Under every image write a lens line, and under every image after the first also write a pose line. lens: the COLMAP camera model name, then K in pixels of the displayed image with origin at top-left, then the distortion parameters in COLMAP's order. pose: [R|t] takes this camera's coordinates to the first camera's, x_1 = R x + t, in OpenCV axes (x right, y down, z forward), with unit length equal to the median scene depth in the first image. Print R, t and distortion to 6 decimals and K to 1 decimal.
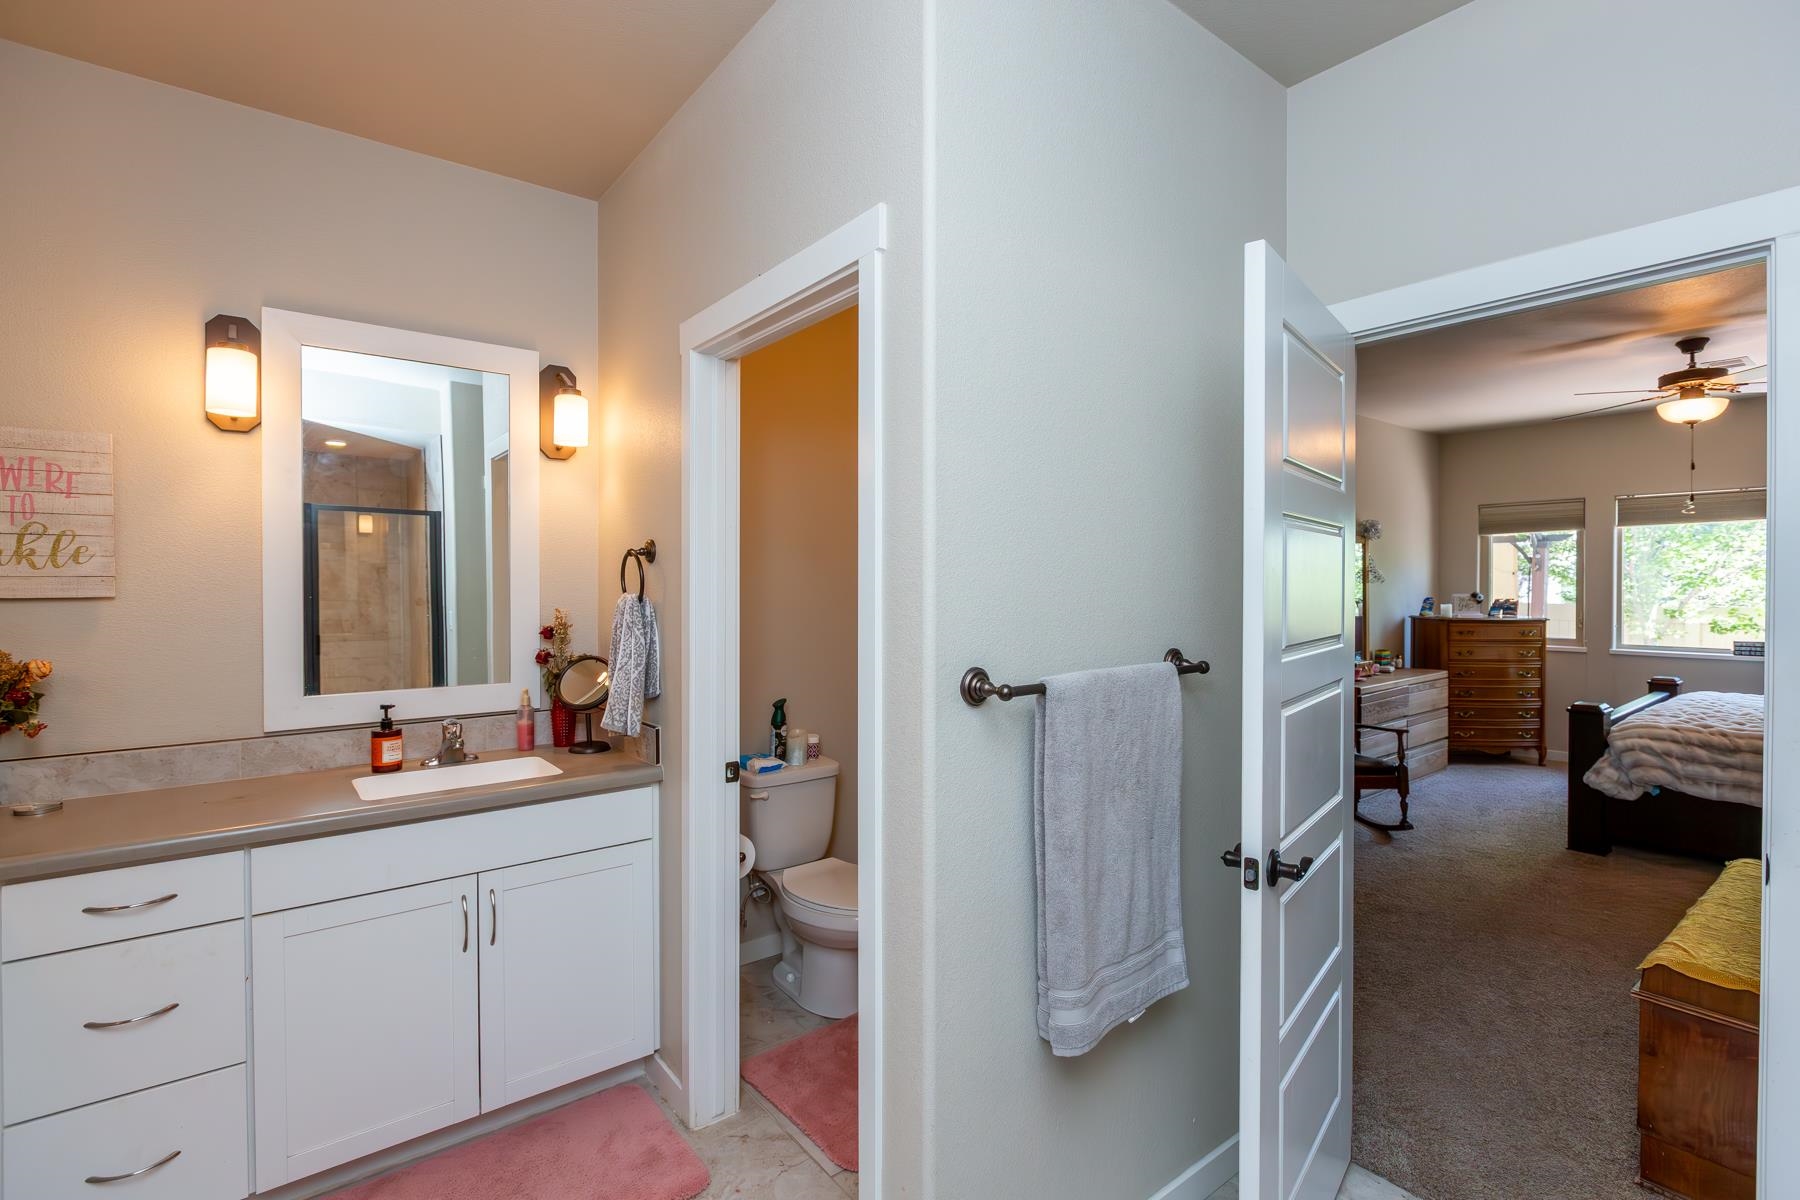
lens RADIAL K [[830.6, 0, 898.3], [0, 830.6, 590.3], [0, 0, 1]] dist [-0.000880, -0.000455]
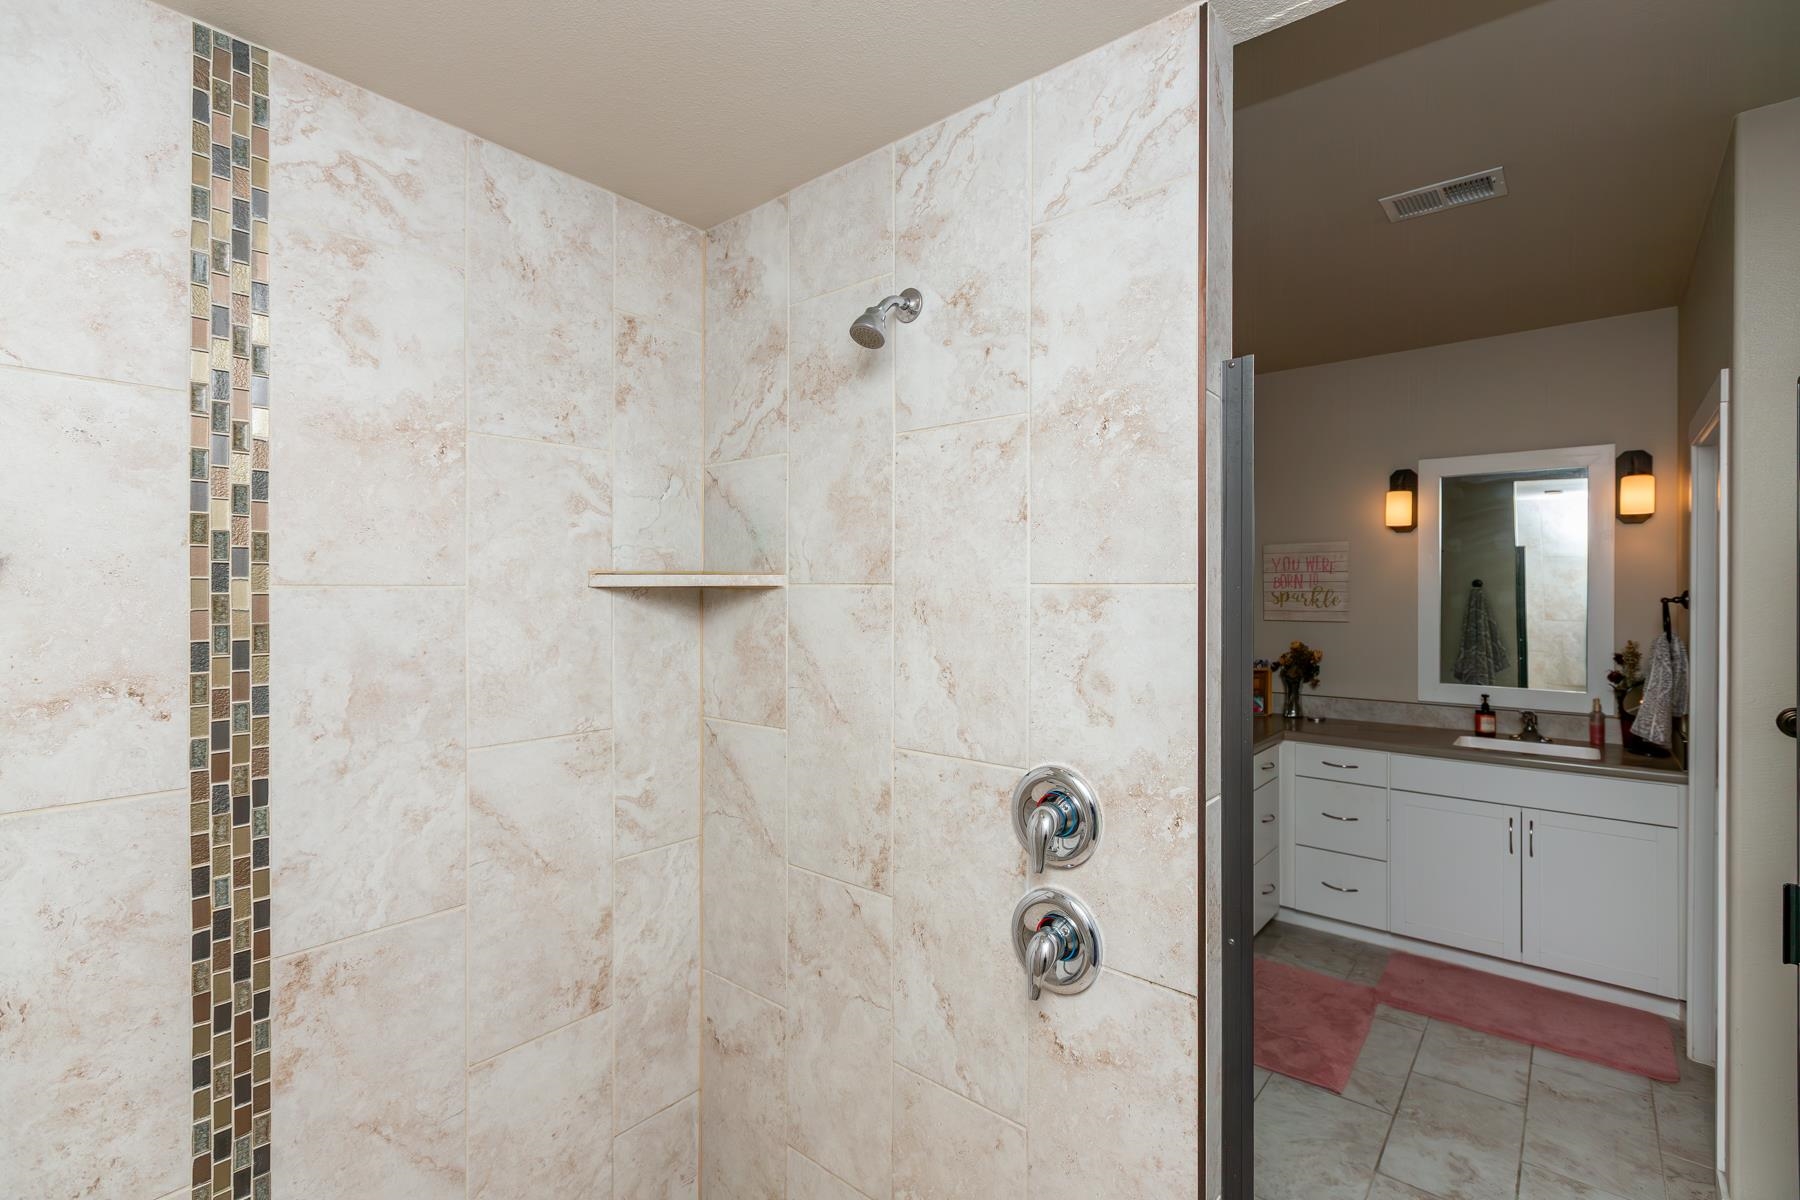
lens RADIAL K [[813.1, 0, 903.8], [0, 813.1, 591.8], [0, 0, 1]] dist [0.004807, 0.000274]
pose [[0.224385, 0.002191, -0.974498, 0.673404], [-0.010317, 0.999947, -0.000128, -0.048645], [0.974446, 0.010083, 0.224396, -0.450535]]
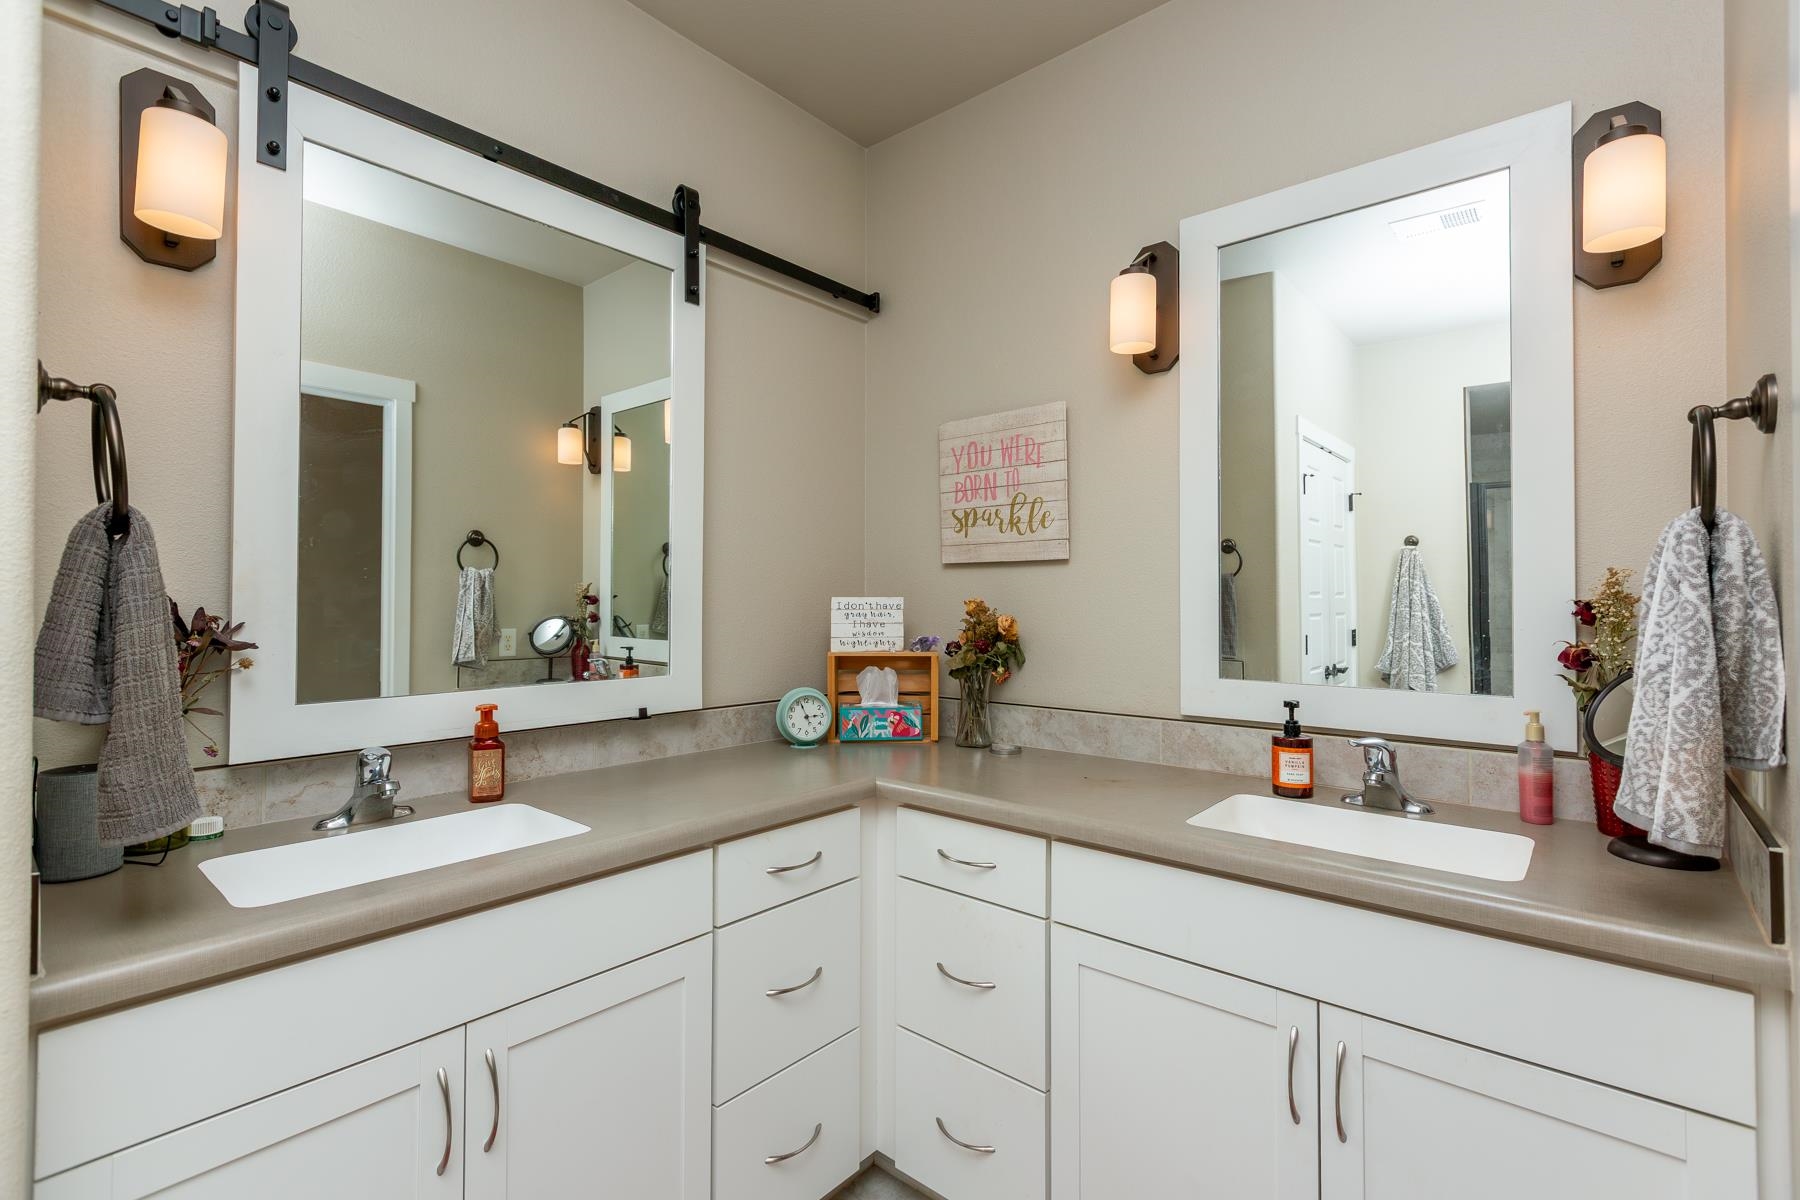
lens RADIAL K [[819.3, 0, 894.5], [0, 819.3, 585.9], [0, 0, 1]] dist [0.000960, -0.000205]
pose [[0.210636, -0.012762, -0.977481, -0.000527], [-0.009898, 0.999836, -0.015187, 0.054044], [0.977515, 0.012874, 0.210475, 0.531336]]
